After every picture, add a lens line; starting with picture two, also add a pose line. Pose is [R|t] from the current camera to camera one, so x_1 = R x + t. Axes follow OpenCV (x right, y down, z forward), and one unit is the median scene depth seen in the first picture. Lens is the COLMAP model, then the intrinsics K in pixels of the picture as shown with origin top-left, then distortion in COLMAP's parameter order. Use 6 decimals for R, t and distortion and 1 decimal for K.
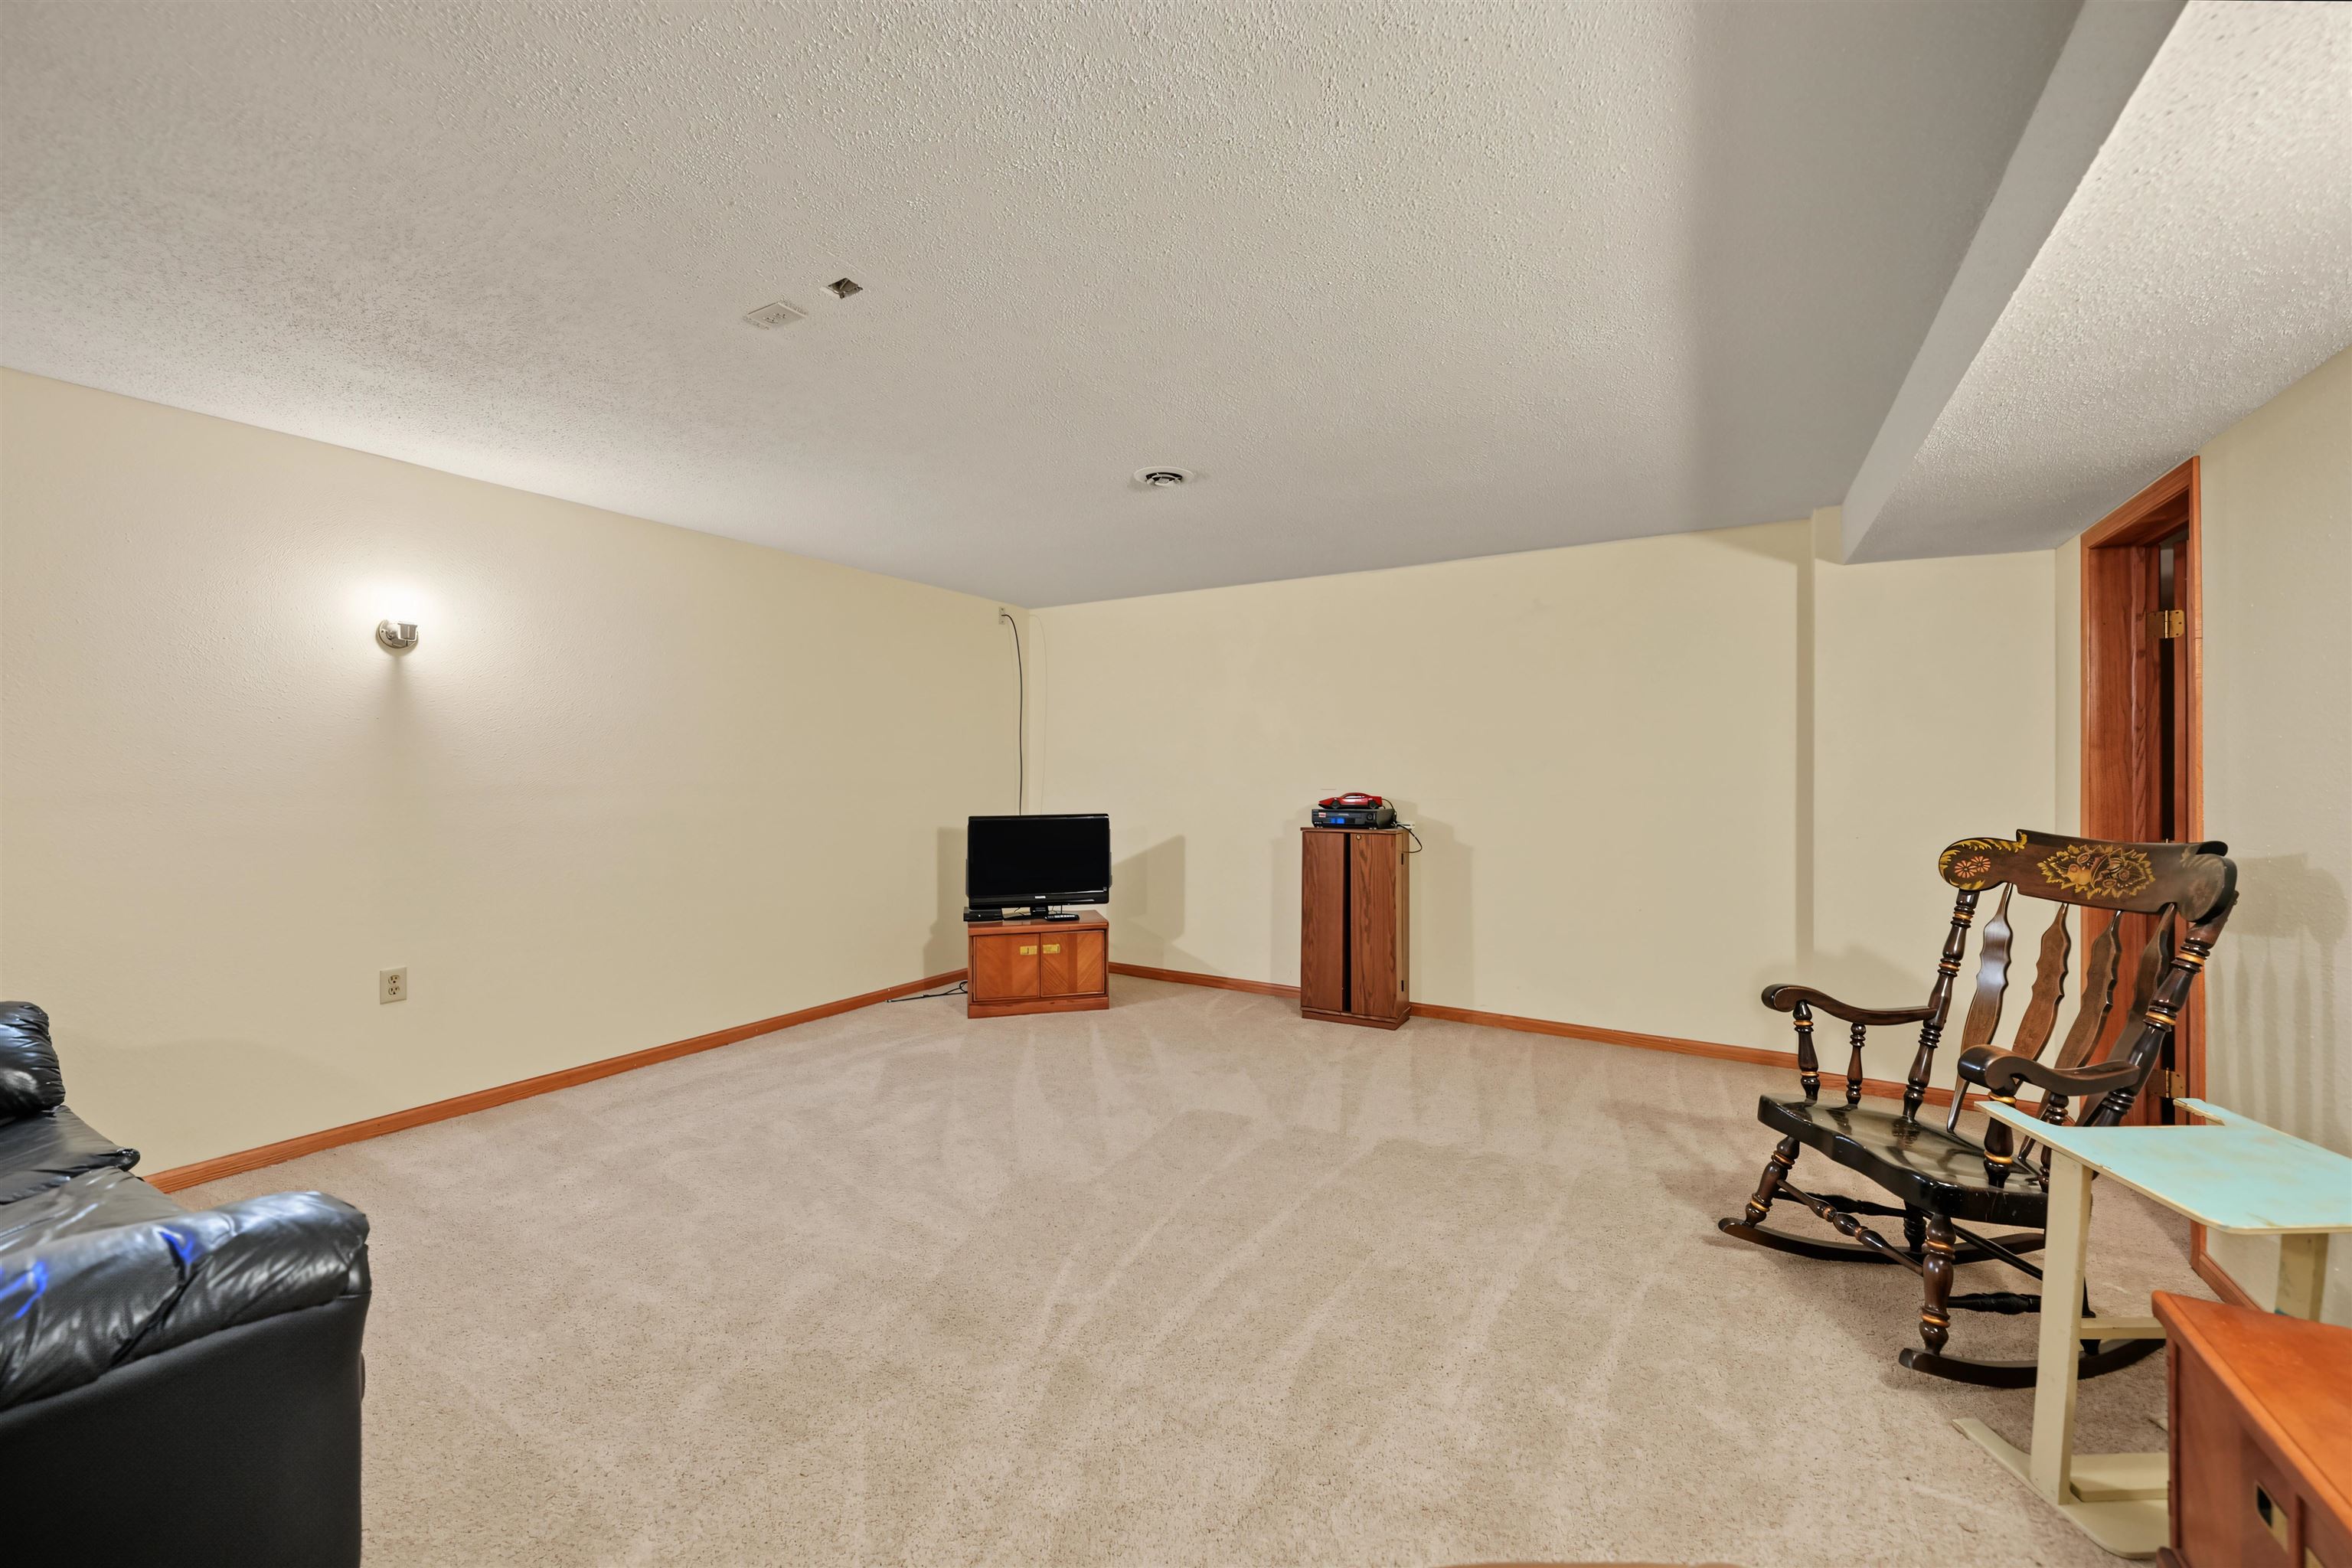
lens RADIAL K [[923.5, 0, 1176.0], [0, 923.5, 784.0], [0, 0, 1]] dist [0.000877, 0.000082]
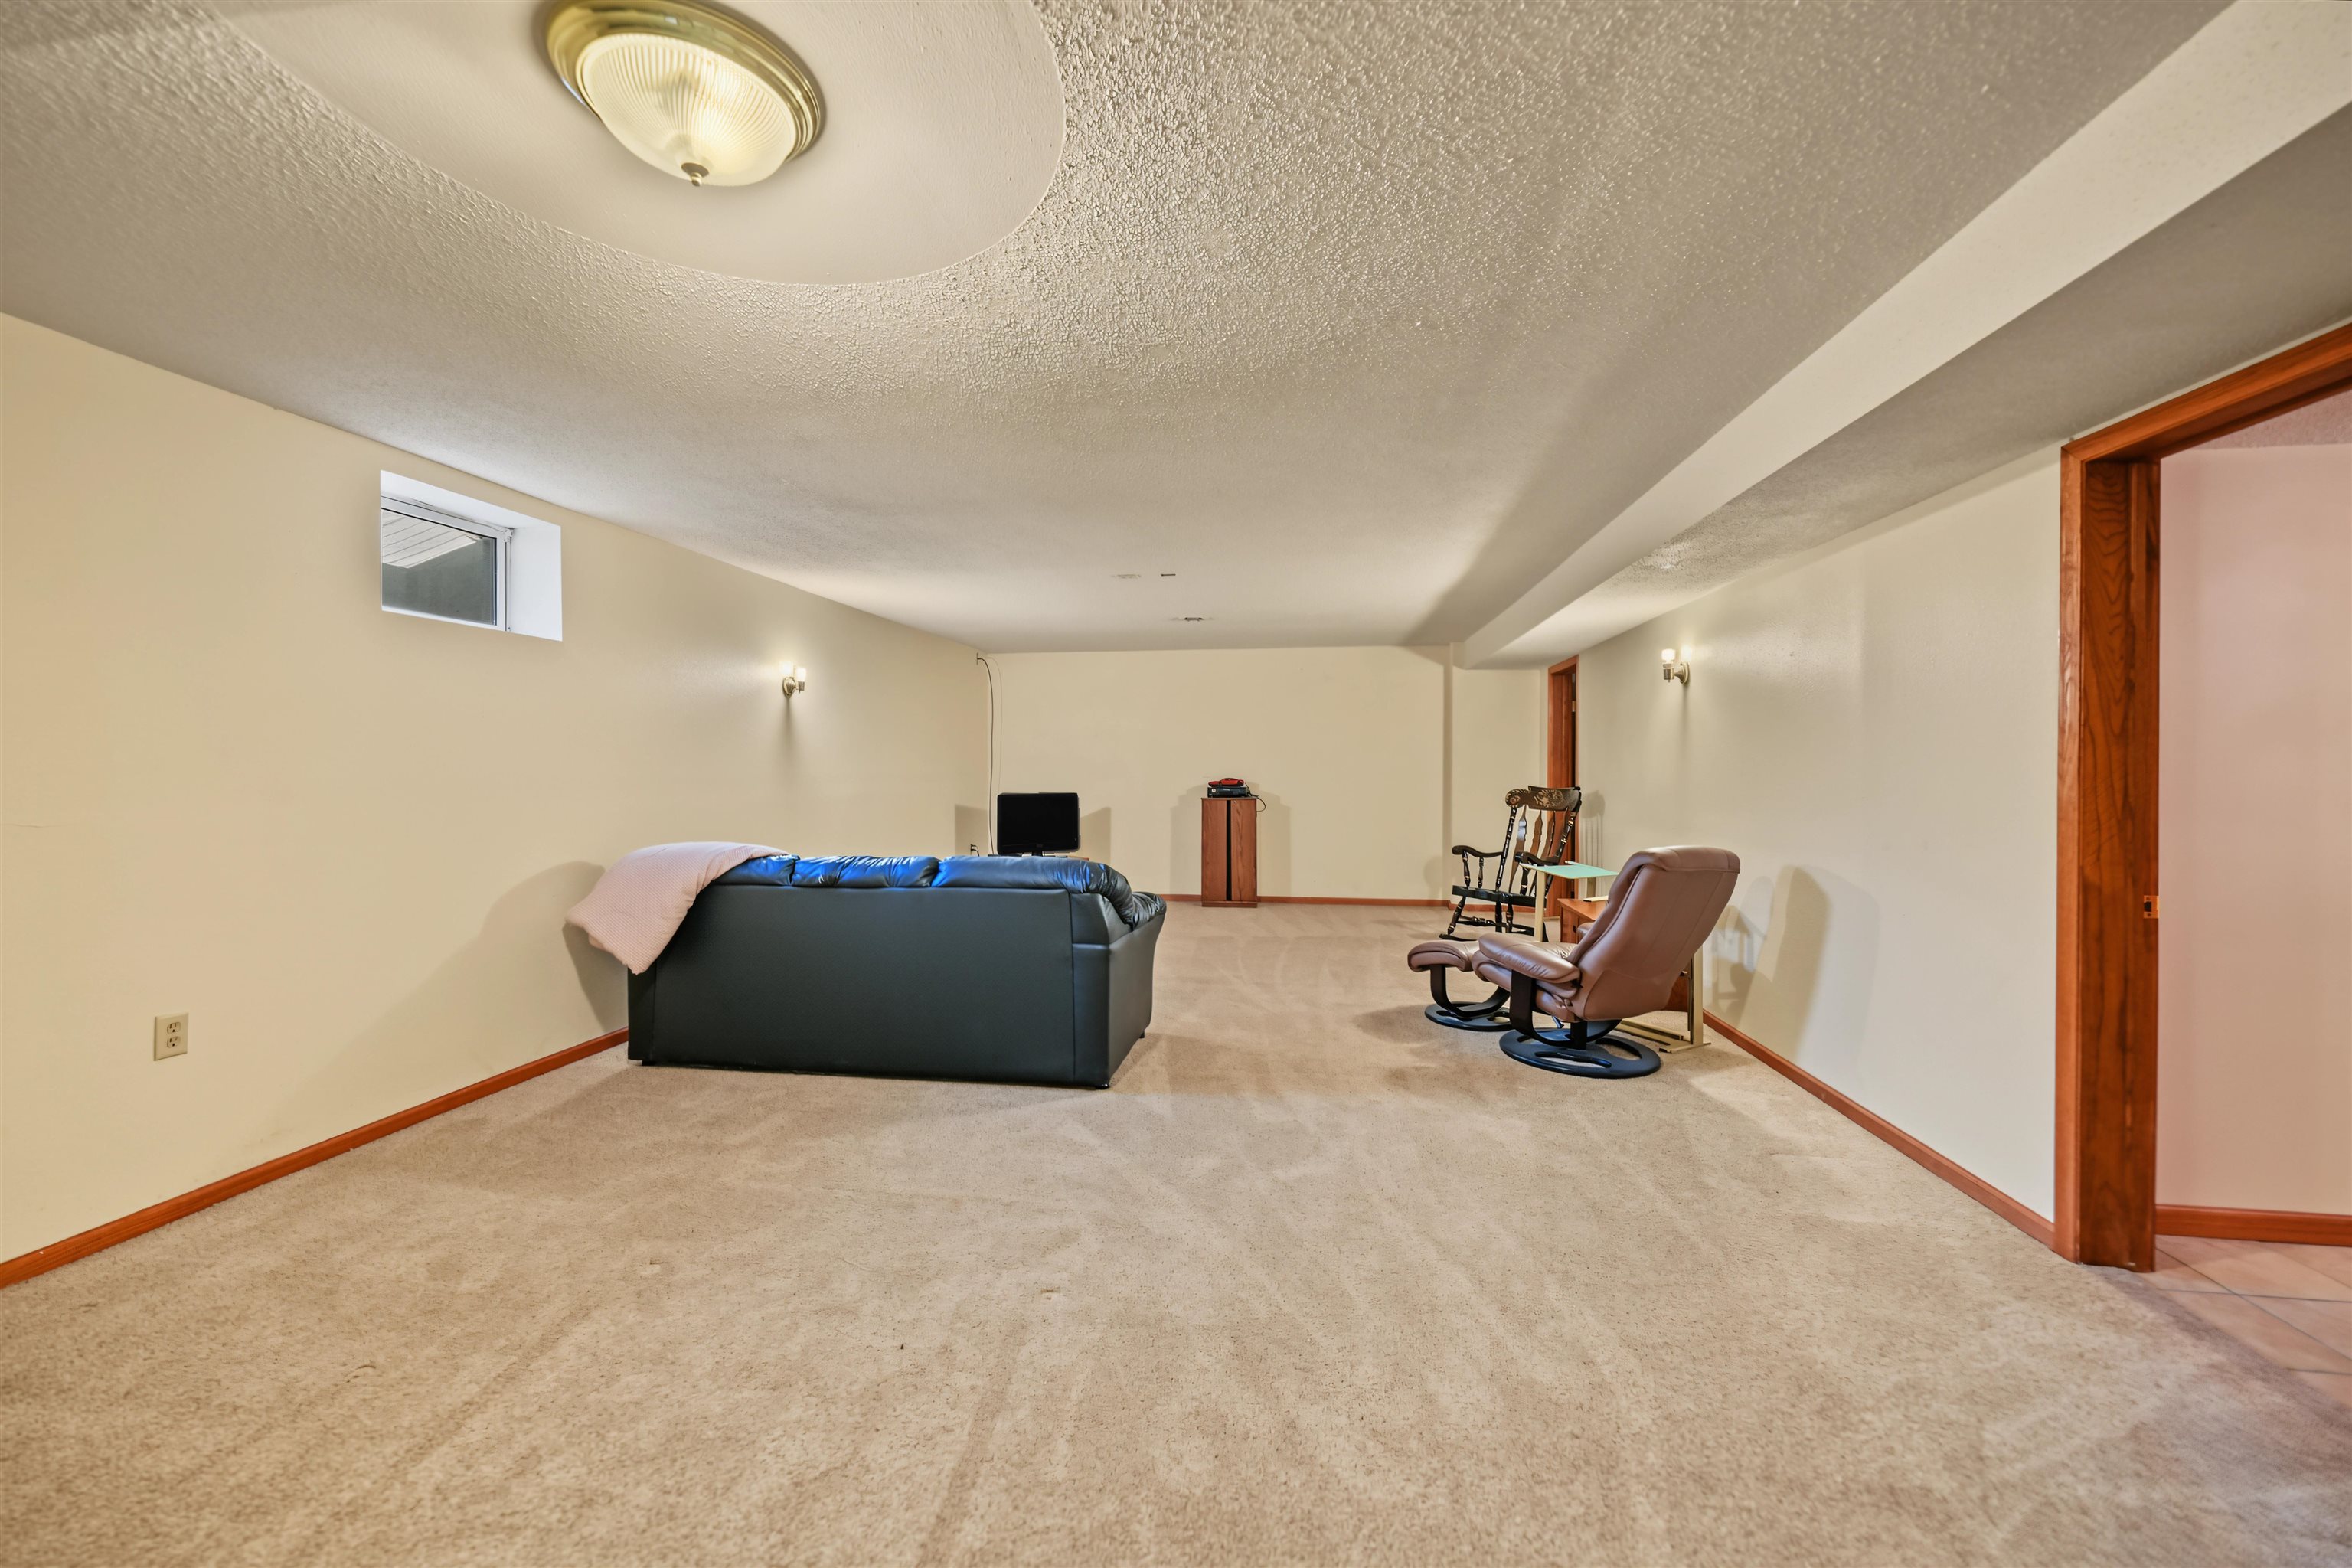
lens RADIAL K [[923.5, 0, 1176.0], [0, 923.5, 784.0], [0, 0, 1]] dist [0.000877, 0.000082]
pose [[0.928725, -0.010318, 0.370626, -0.957726], [0.008550, 0.999943, 0.006413, 0.017964], [-0.370671, -0.002788, 0.928760, -1.031809]]
